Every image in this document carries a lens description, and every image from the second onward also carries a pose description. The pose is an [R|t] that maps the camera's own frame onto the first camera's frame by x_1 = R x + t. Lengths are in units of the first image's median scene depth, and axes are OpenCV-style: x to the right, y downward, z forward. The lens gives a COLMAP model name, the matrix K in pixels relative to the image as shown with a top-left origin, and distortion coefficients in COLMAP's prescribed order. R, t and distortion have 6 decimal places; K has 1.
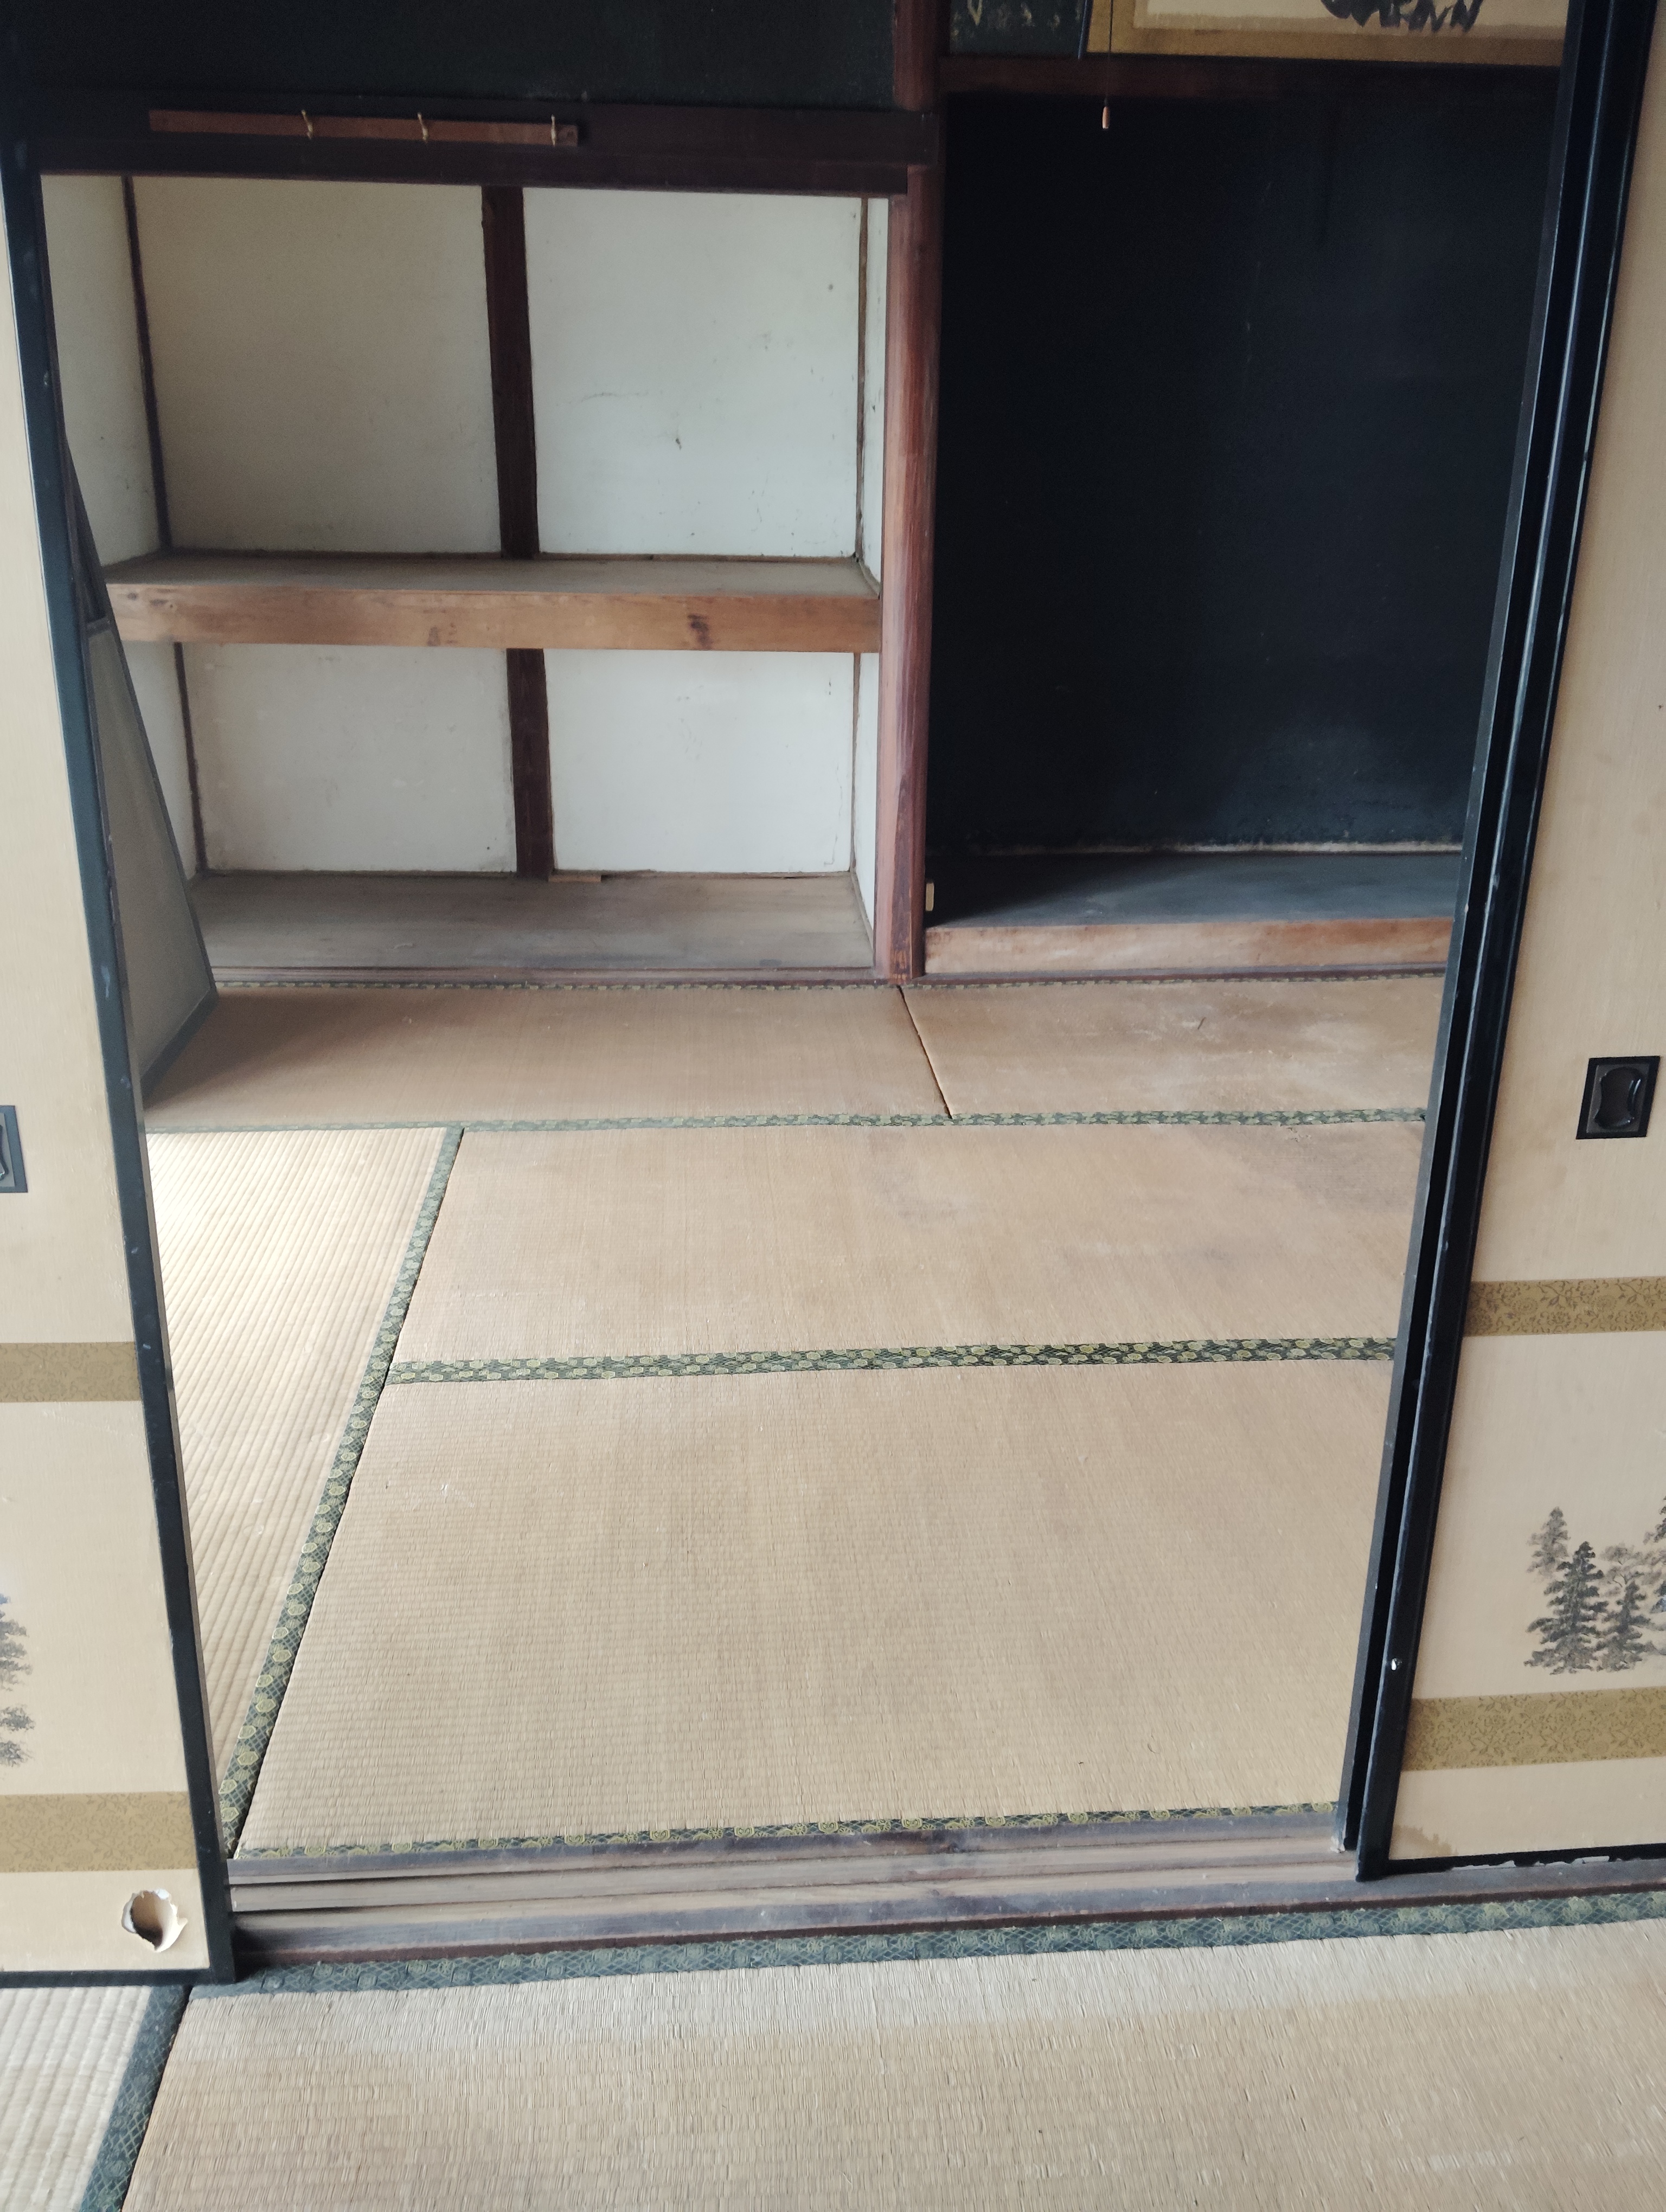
lens RADIAL K [[1801.0, 0, 833.0], [0, 1801.0, 1106.0], [0, 0, 1]] dist [0.003054, -0.000059]
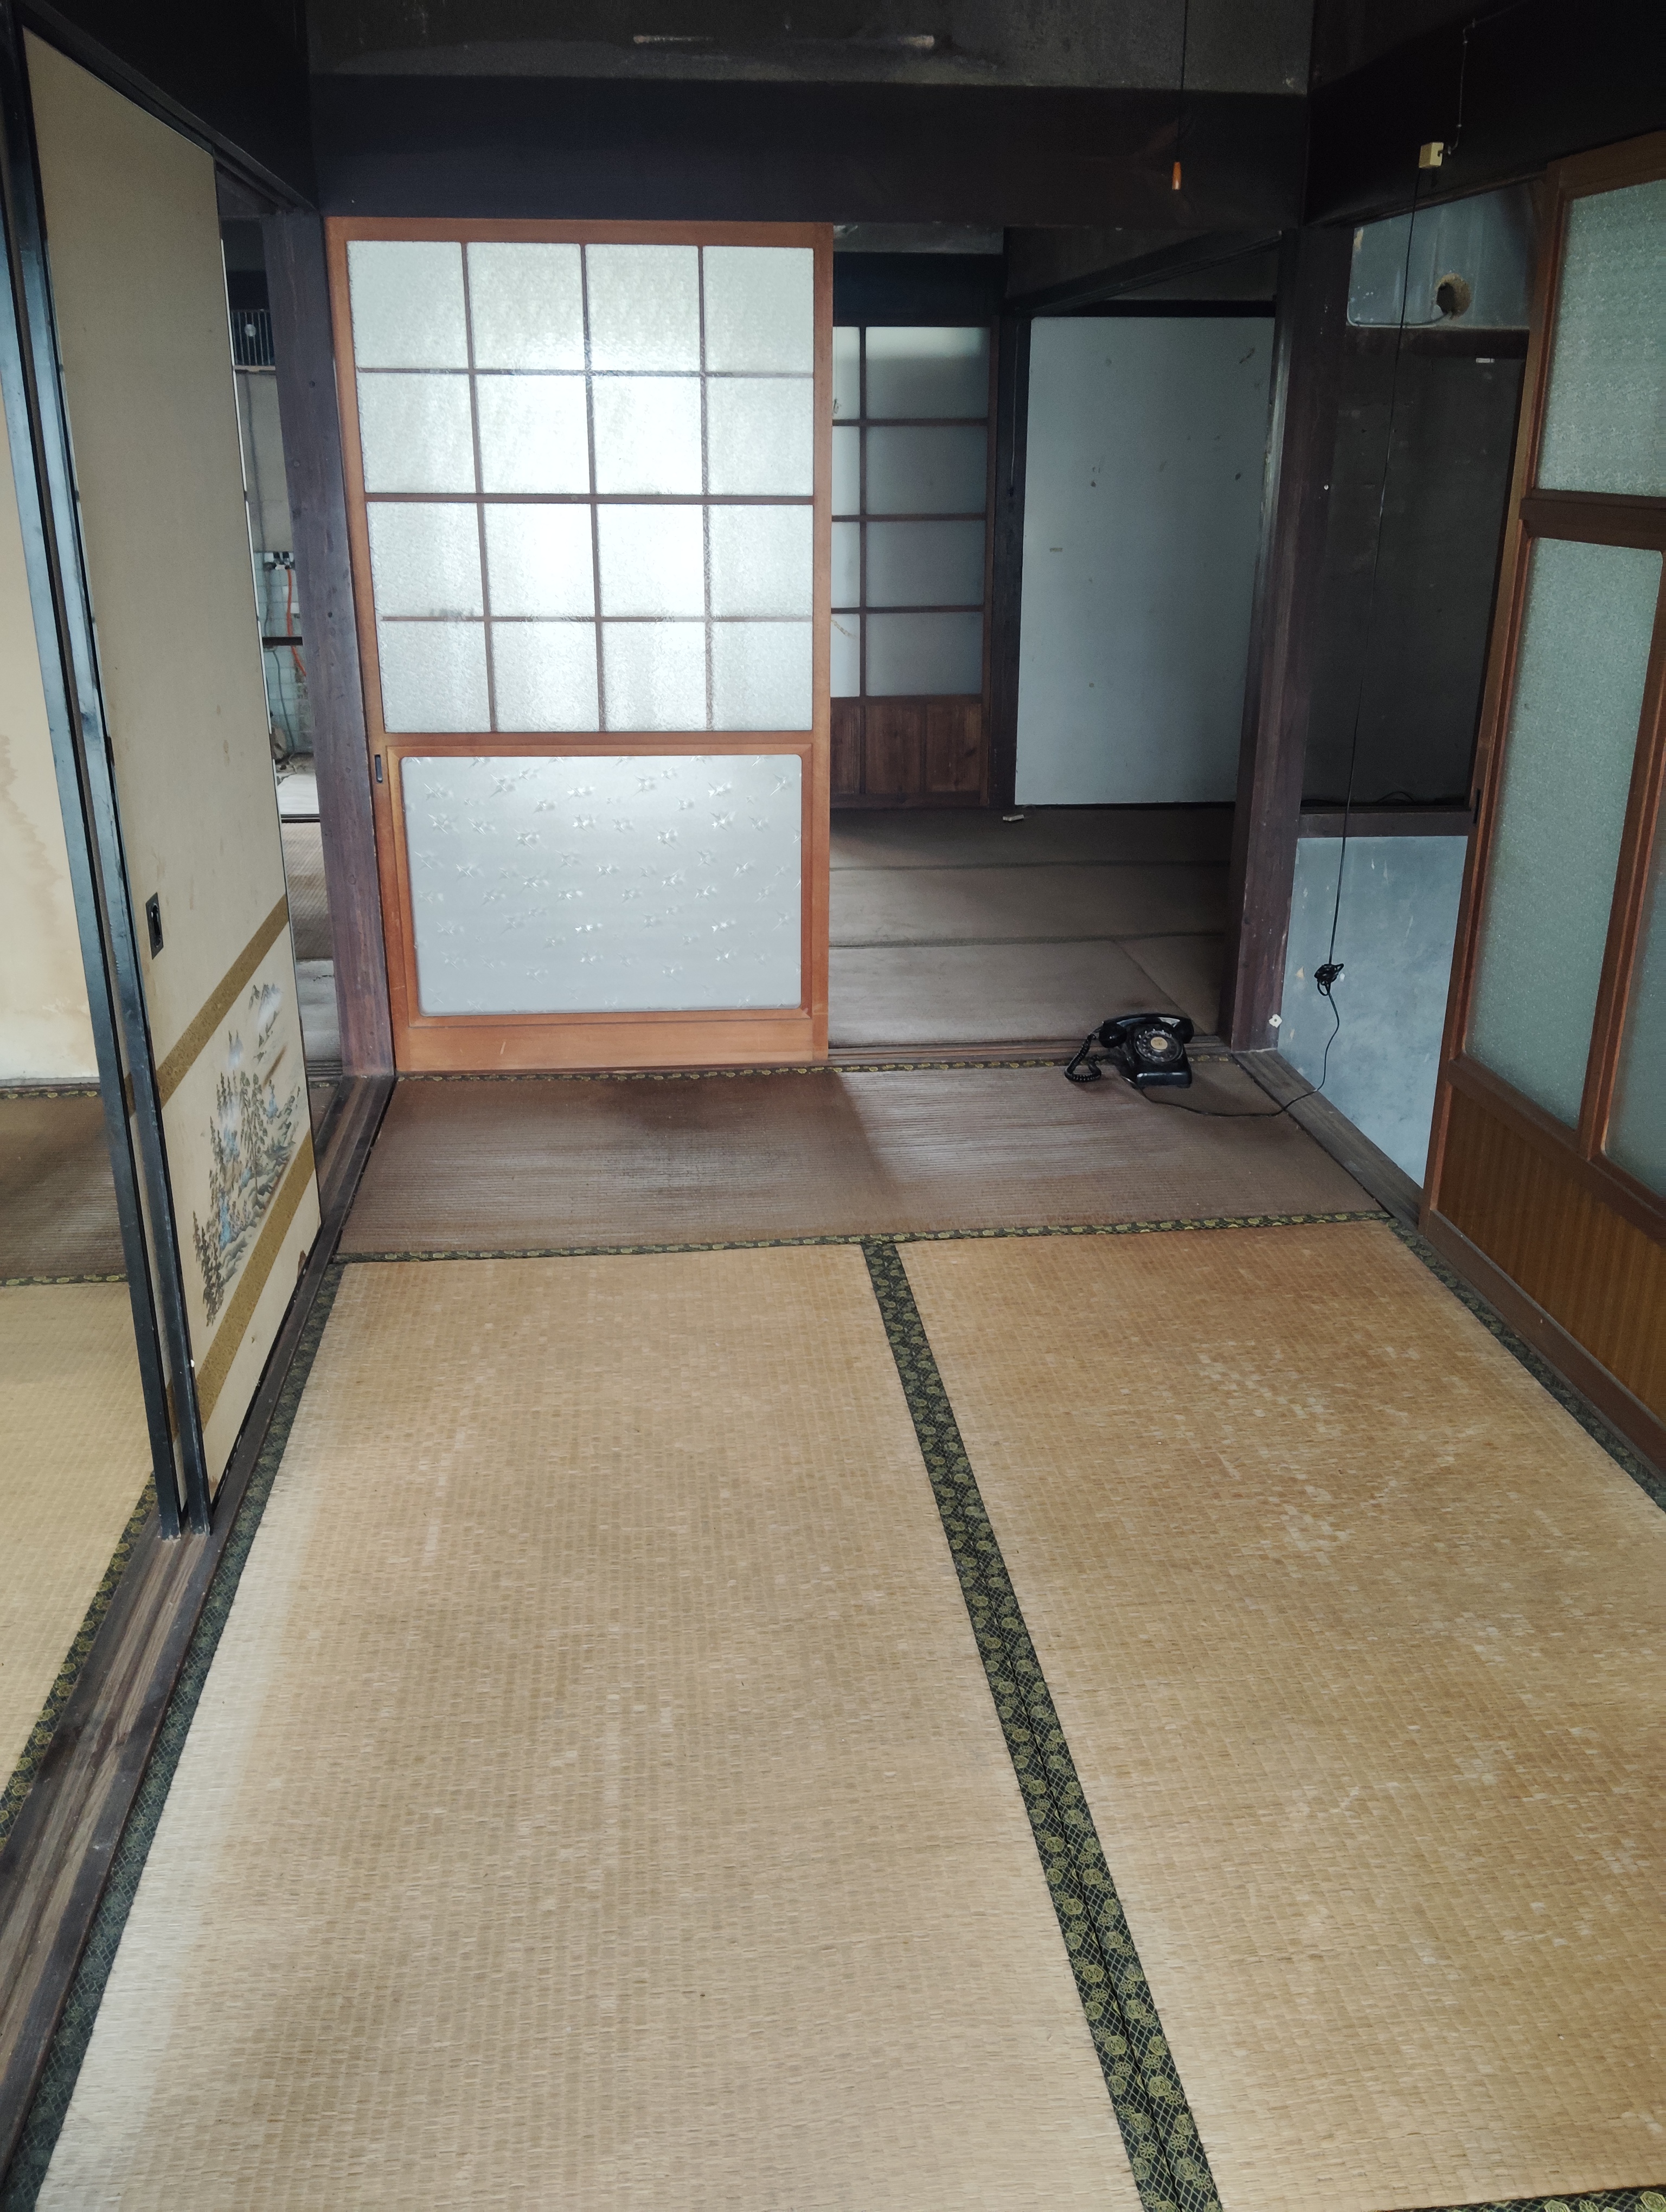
lens RADIAL K [[1801.0, 0, 833.0], [0, 1801.0, 1106.0], [0, 0, 1]] dist [0.003054, -0.000059]
pose [[-0.031742, -0.356456, 0.933773, -0.571076], [0.354193, 0.869604, 0.344001, -0.103508], [-0.934633, 0.341655, 0.098652, 0.194666]]
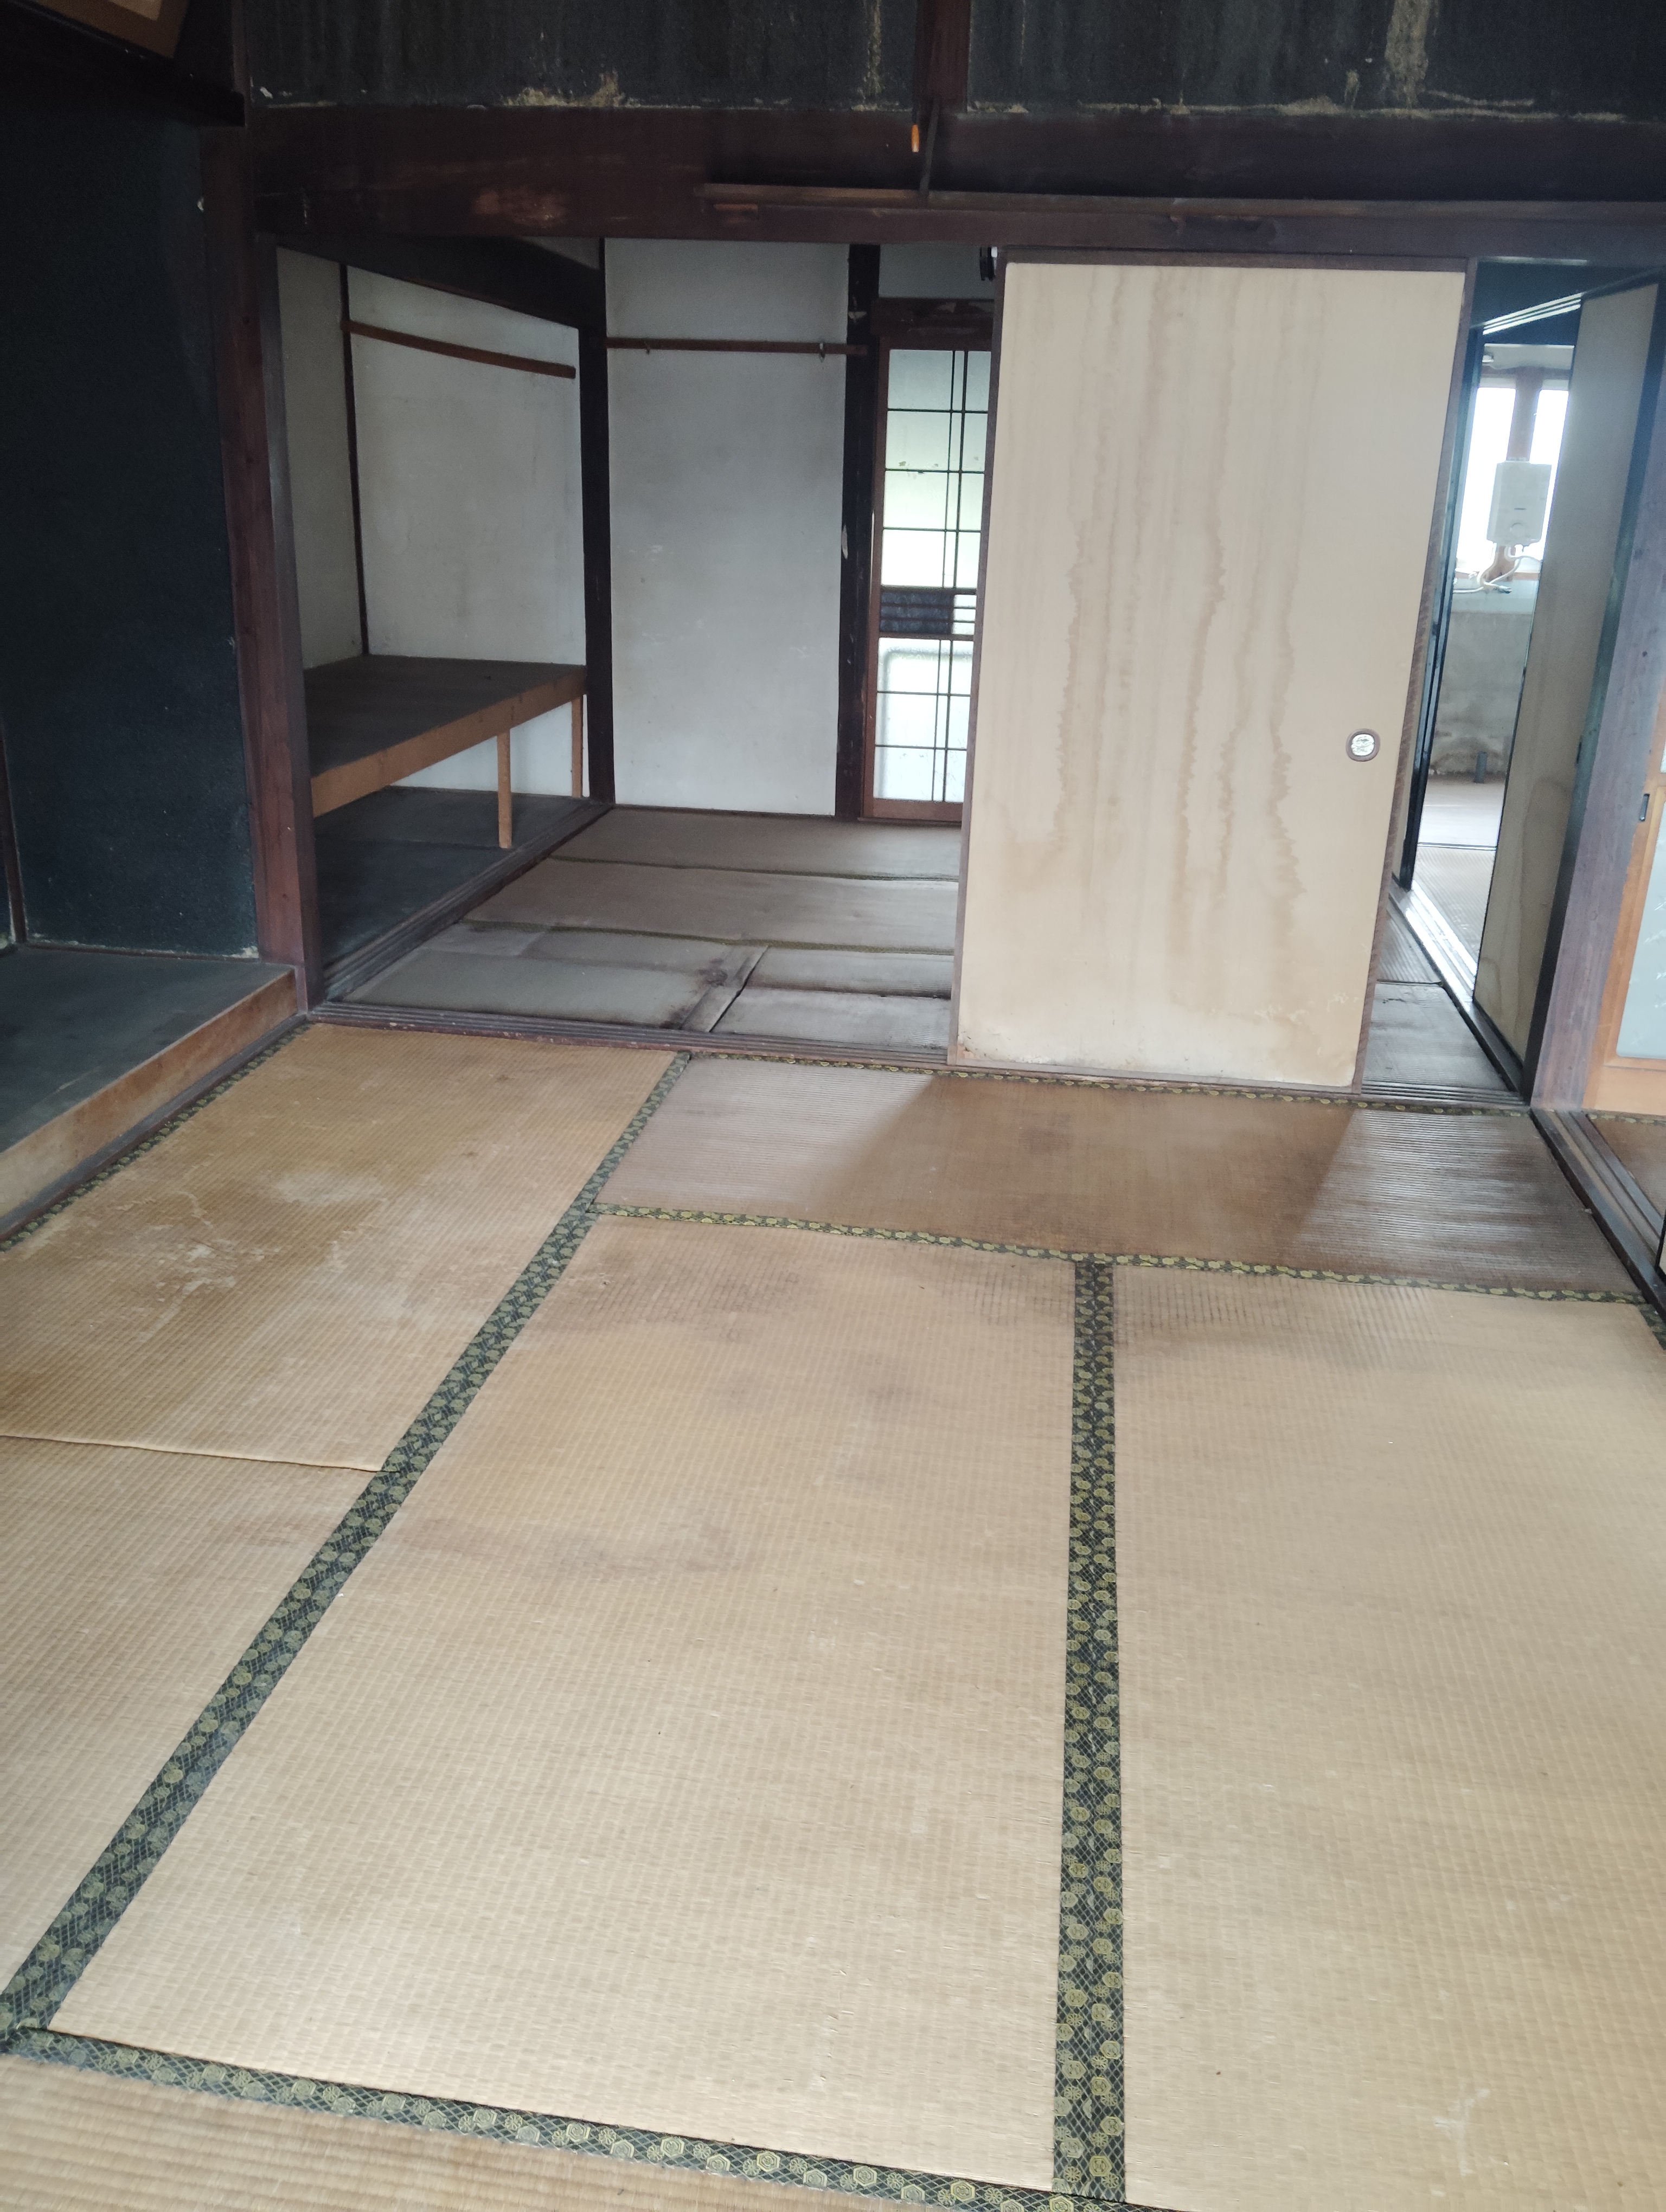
lens RADIAL K [[1801.0, 0, 833.0], [0, 1801.0, 1106.0], [0, 0, 1]] dist [0.003054, -0.000059]
pose [[0.214873, -0.333901, 0.917791, -0.637889], [0.323864, 0.910928, 0.255581, -0.319266], [-0.921380, 0.242321, 0.303873, 0.785559]]
